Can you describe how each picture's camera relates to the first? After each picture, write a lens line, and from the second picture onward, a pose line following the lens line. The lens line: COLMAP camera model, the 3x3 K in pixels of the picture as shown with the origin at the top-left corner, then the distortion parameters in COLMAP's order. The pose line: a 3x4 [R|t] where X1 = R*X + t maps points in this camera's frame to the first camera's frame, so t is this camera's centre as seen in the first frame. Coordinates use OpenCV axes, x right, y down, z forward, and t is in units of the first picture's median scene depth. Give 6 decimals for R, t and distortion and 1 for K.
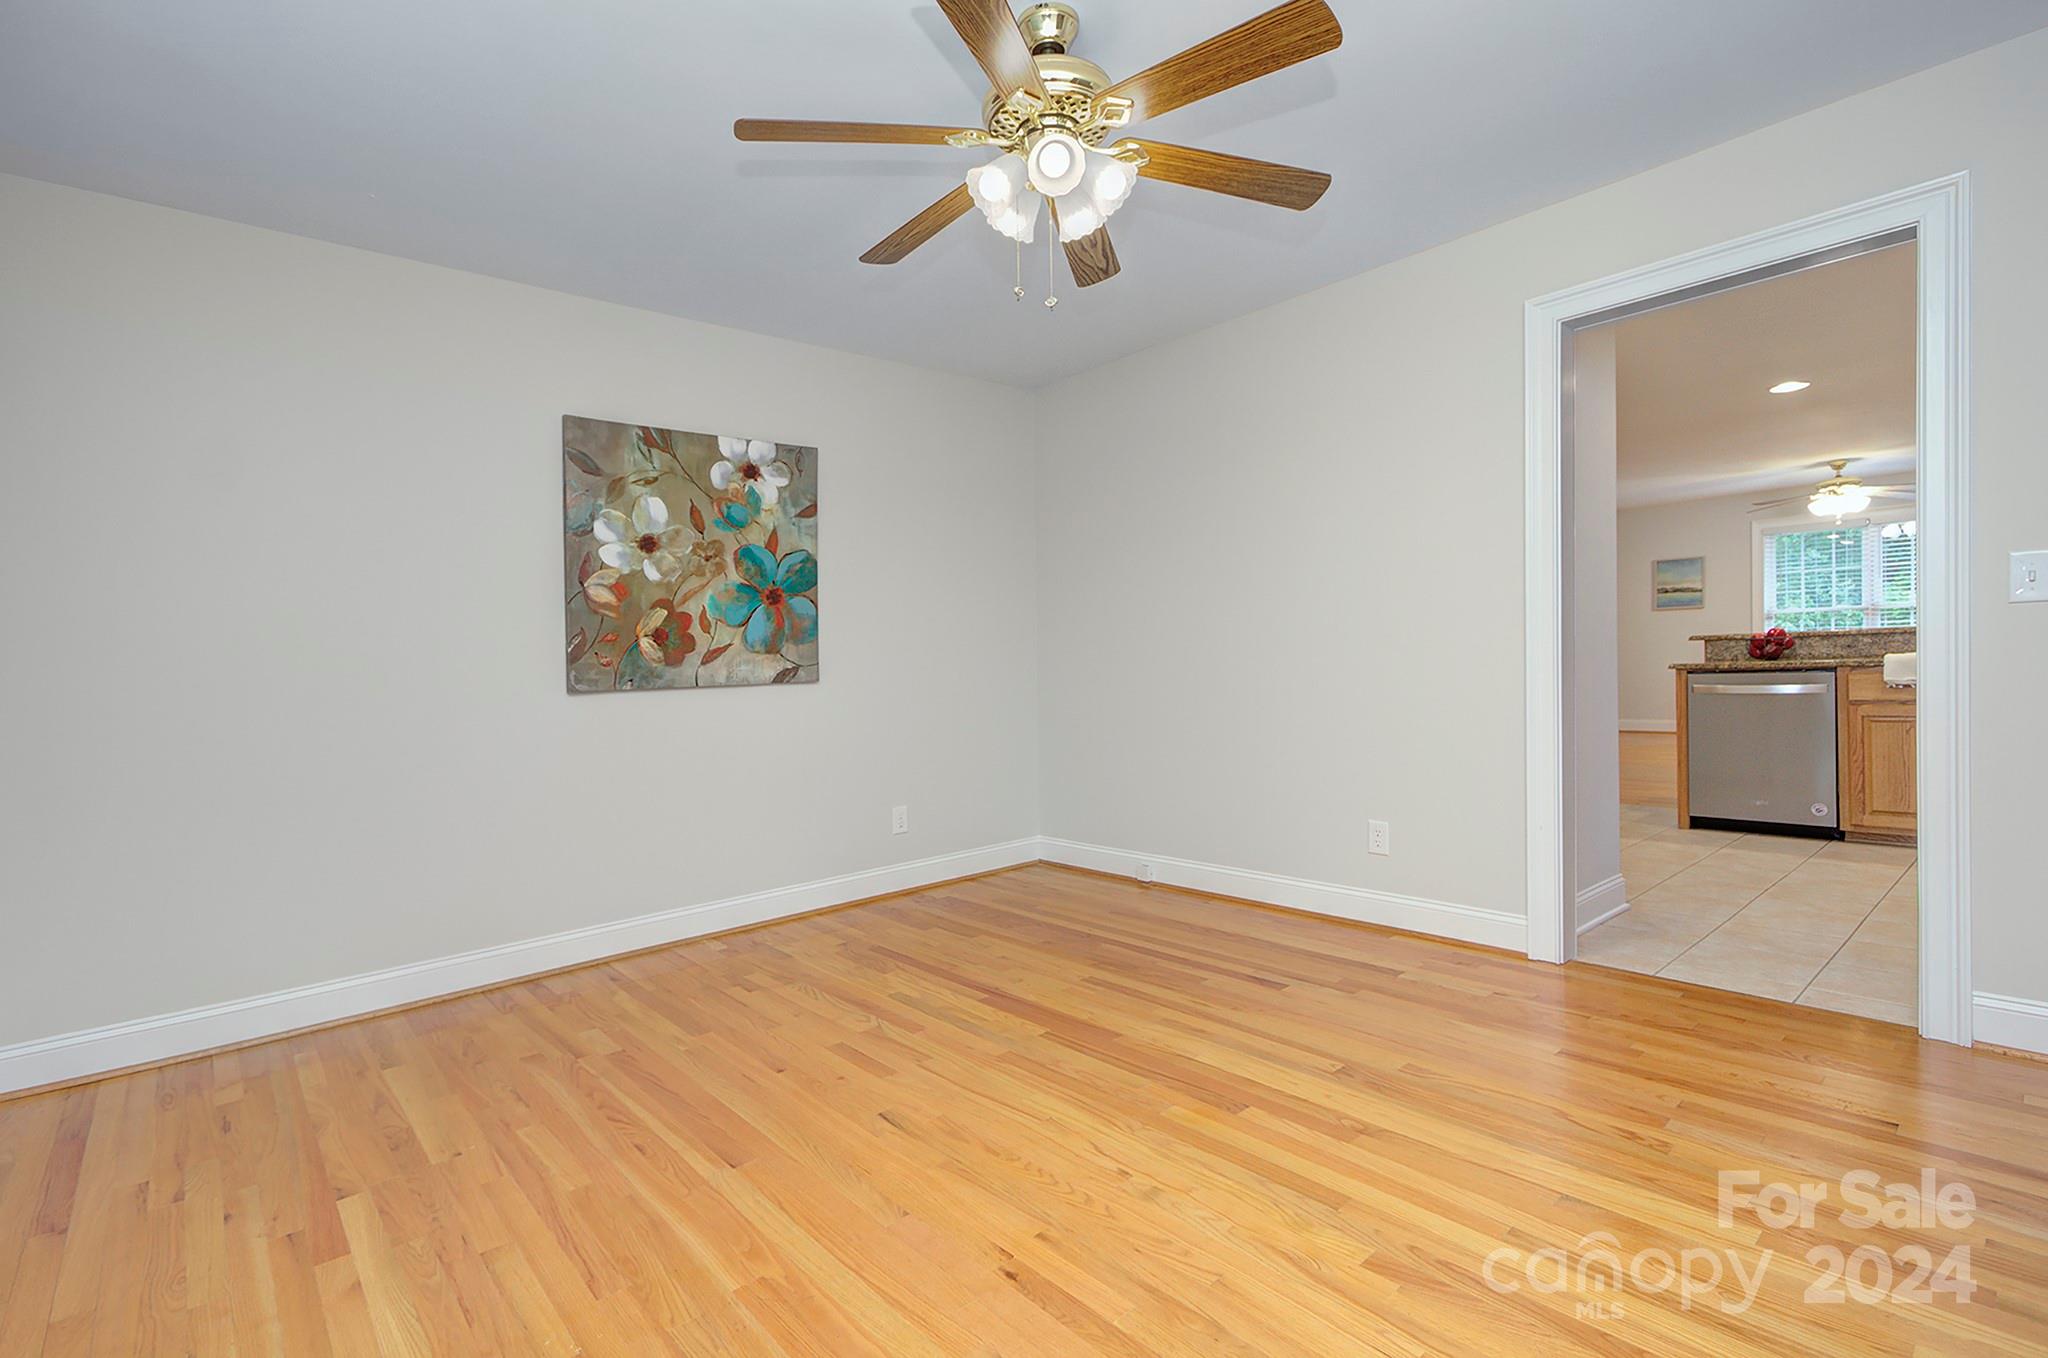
lens RADIAL K [[932.8, 0, 1025.7], [0, 932.8, 669.2], [0, 0, 1]] dist [0.006055, 0.001111]
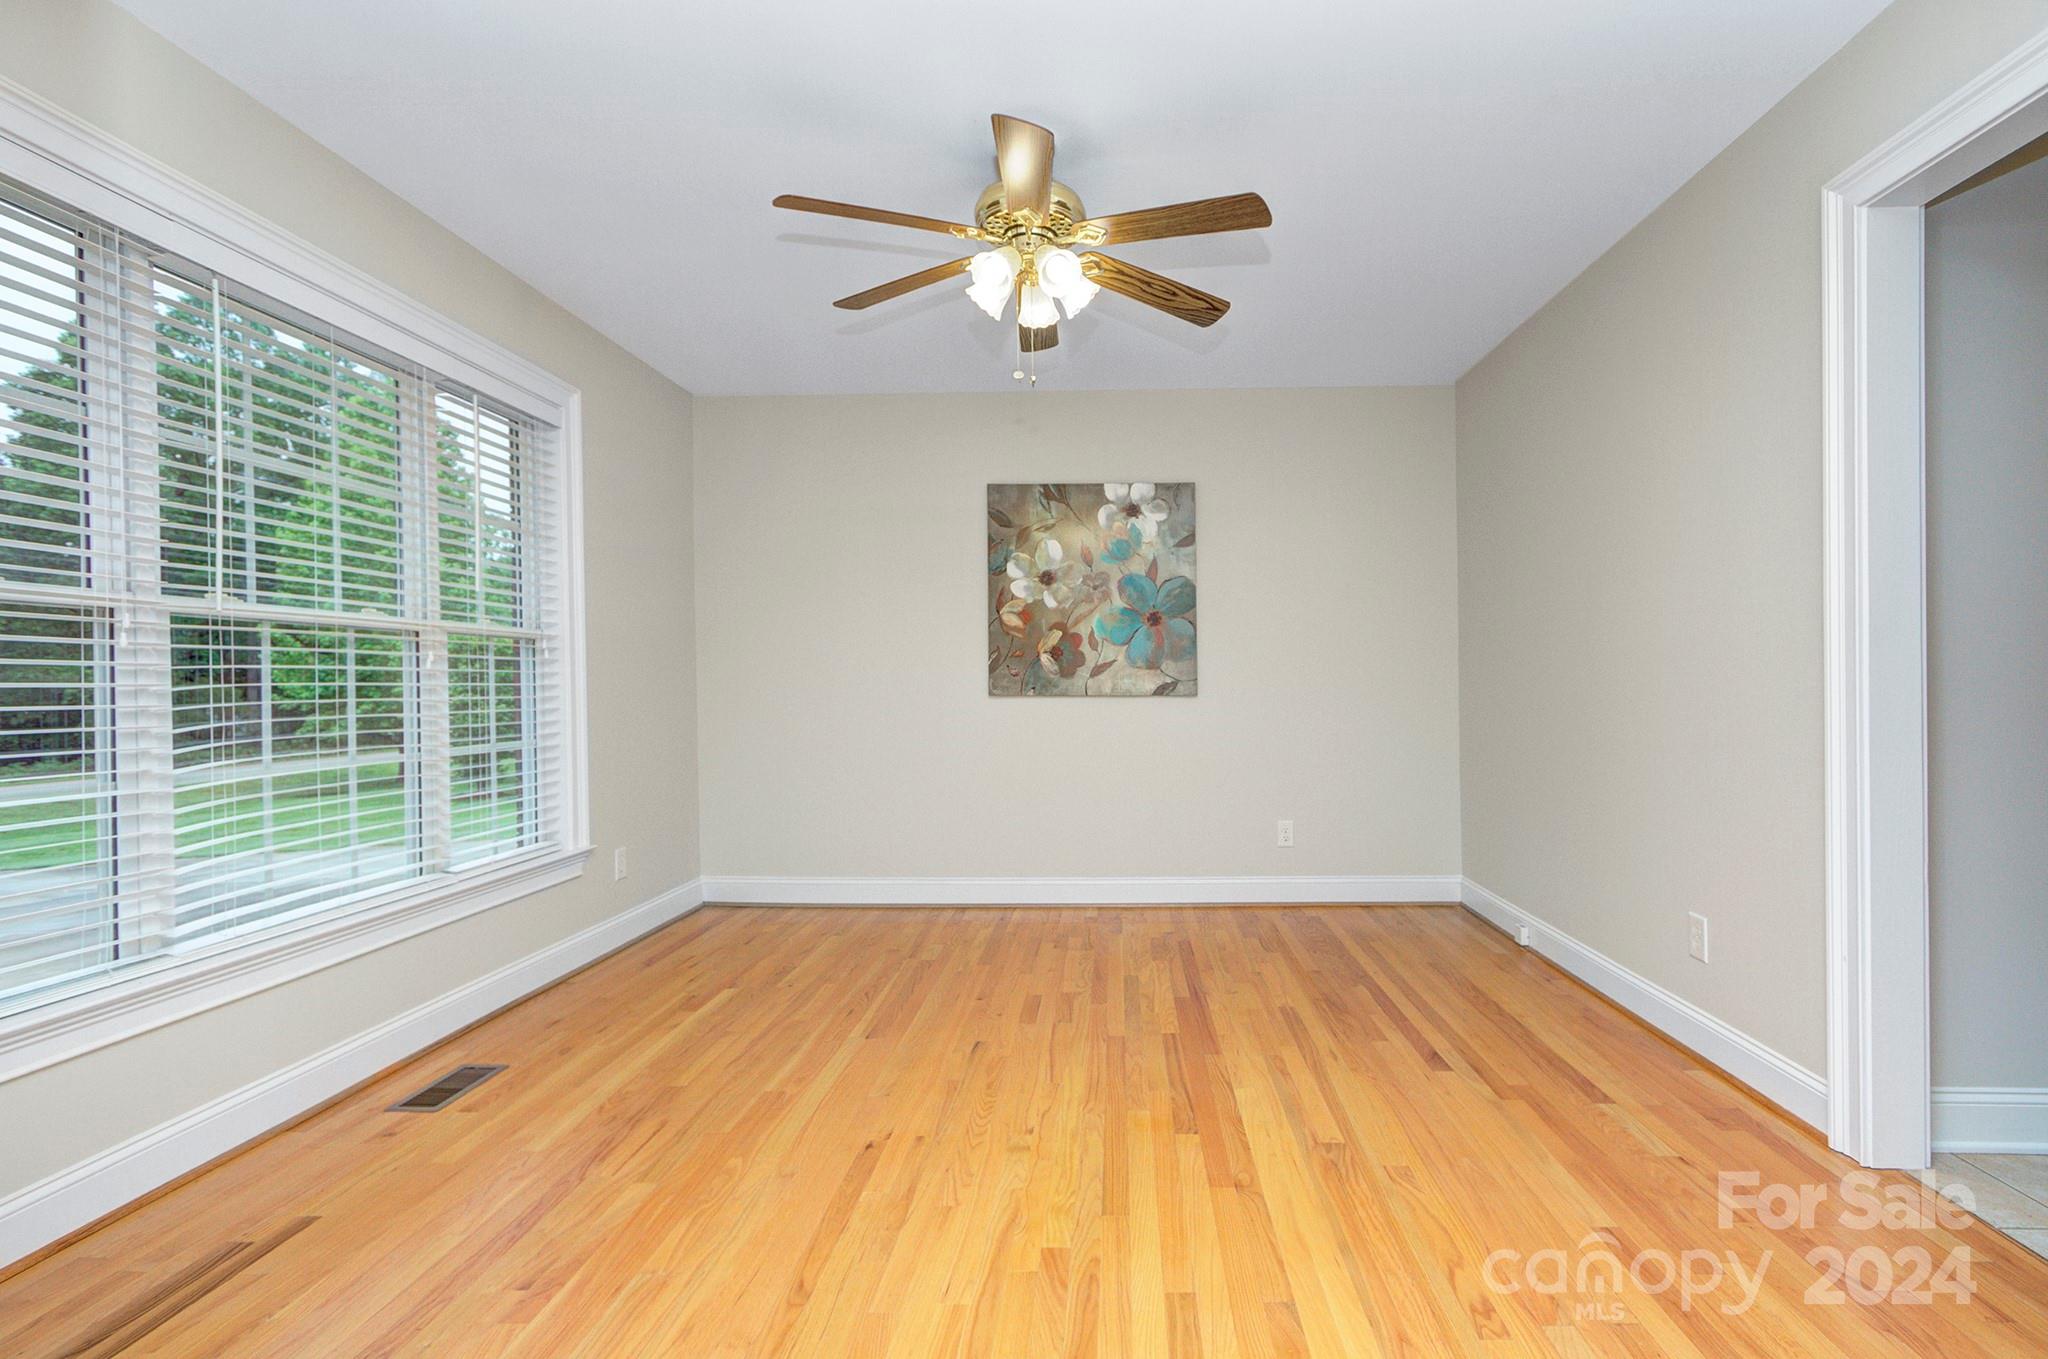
lens RADIAL K [[932.8, 0, 1032.3], [0, 932.8, 696.4], [0, 0, 1]] dist [0.006055, 0.001111]
pose [[0.736665, 0.048665, -0.674505, 0.432331], [-0.032200, 0.998800, 0.036895, -0.022913], [0.675491, -0.005461, 0.737348, 0.072093]]
